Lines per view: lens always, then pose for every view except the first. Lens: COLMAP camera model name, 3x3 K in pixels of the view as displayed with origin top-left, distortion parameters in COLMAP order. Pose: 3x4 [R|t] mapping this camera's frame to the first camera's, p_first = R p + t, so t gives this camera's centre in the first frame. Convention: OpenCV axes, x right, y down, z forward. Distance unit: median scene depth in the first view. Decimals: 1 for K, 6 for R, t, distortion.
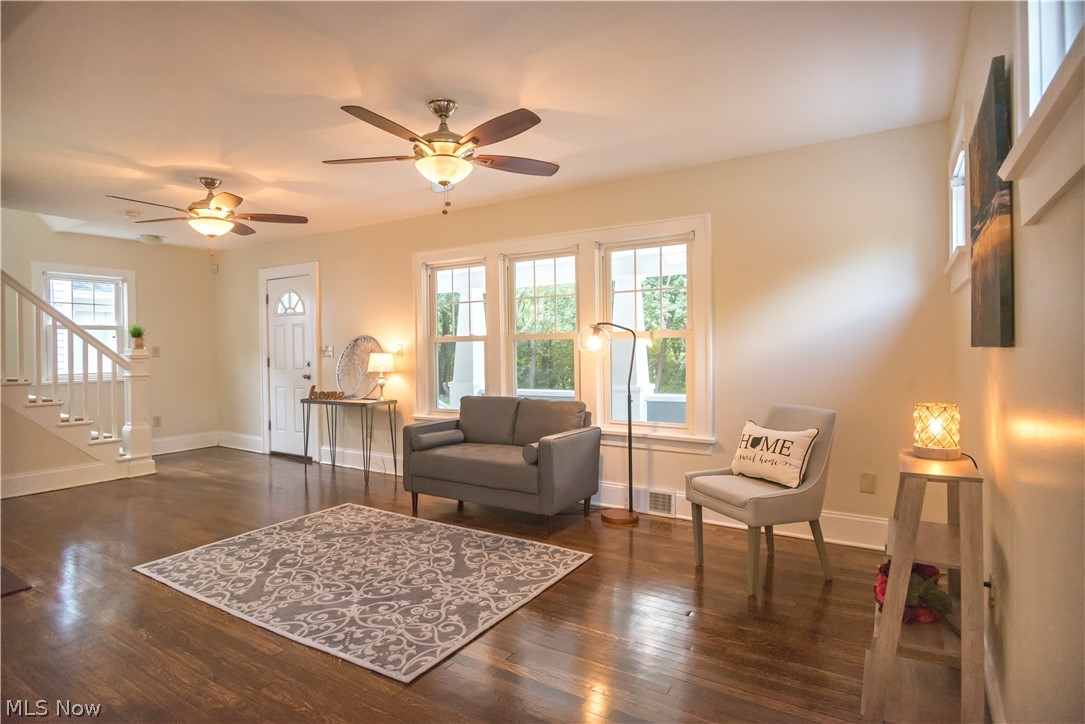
lens RADIAL K [[576.4, 0, 517.7], [0, 576.4, 350.5], [0, 0, 1]] dist [-0.000460, 0.000037]
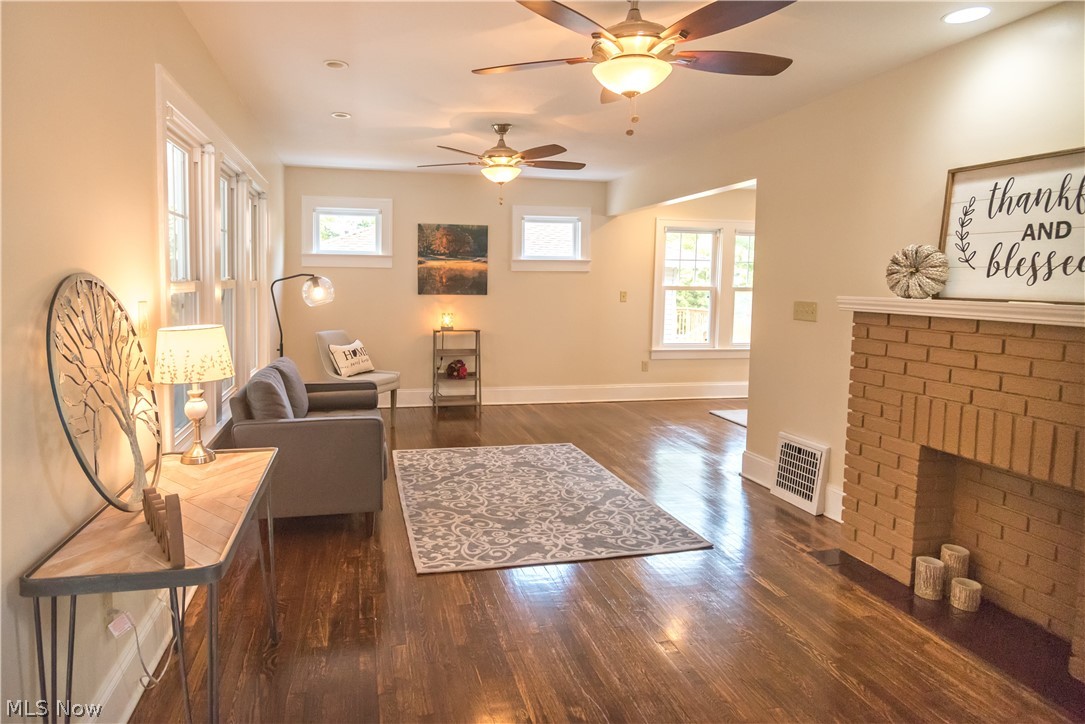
lens RADIAL K [[647.5, 0, 515.9], [0, 647.5, 333.5], [0, 0, 1]] dist [0.036611, -0.000303]
pose [[-0.749275, -0.053209, 0.660118, -0.993551], [-0.002947, 0.997025, 0.077021, -0.035645], [-0.662252, 0.055764, -0.747203, 1.774520]]
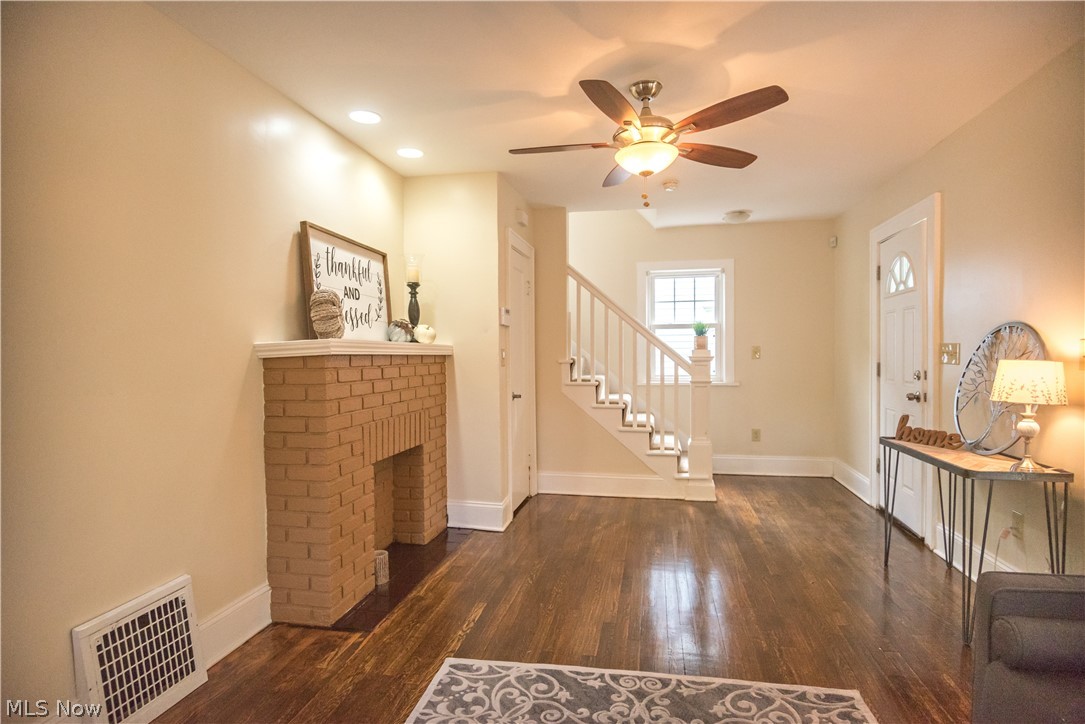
lens RADIAL K [[563.5, 0, 543.8], [0, 563.5, 368.4], [0, 0, 1]] dist [-0.002270, -0.001859]
pose [[0.393554, 0.032185, -0.918738, 0.008109], [-0.000761, 0.999398, 0.034685, -0.005774], [0.919301, -0.012951, 0.393341, 0.756482]]
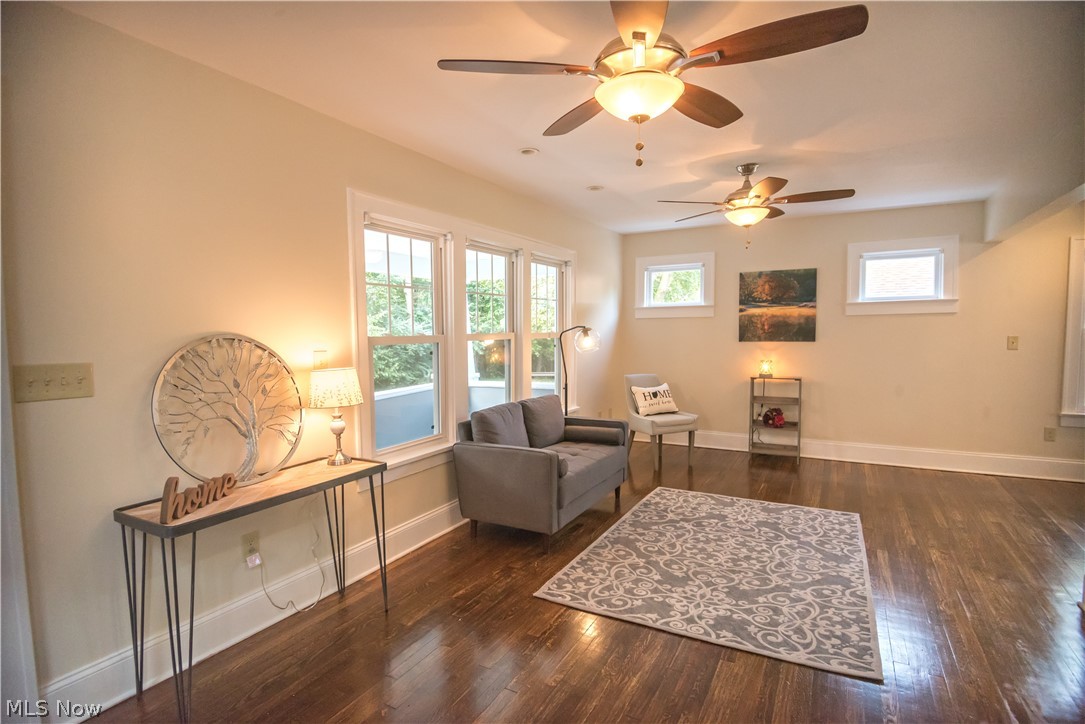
lens RADIAL K [[563.5, 0, 543.8], [0, 563.5, 368.4], [0, 0, 1]] dist [-0.002270, -0.001859]
pose [[-0.108643, -0.059460, 0.992301, -1.140285], [0.015952, 0.997977, 0.061547, -0.035913], [-0.993953, 0.022516, -0.107474, 1.319235]]
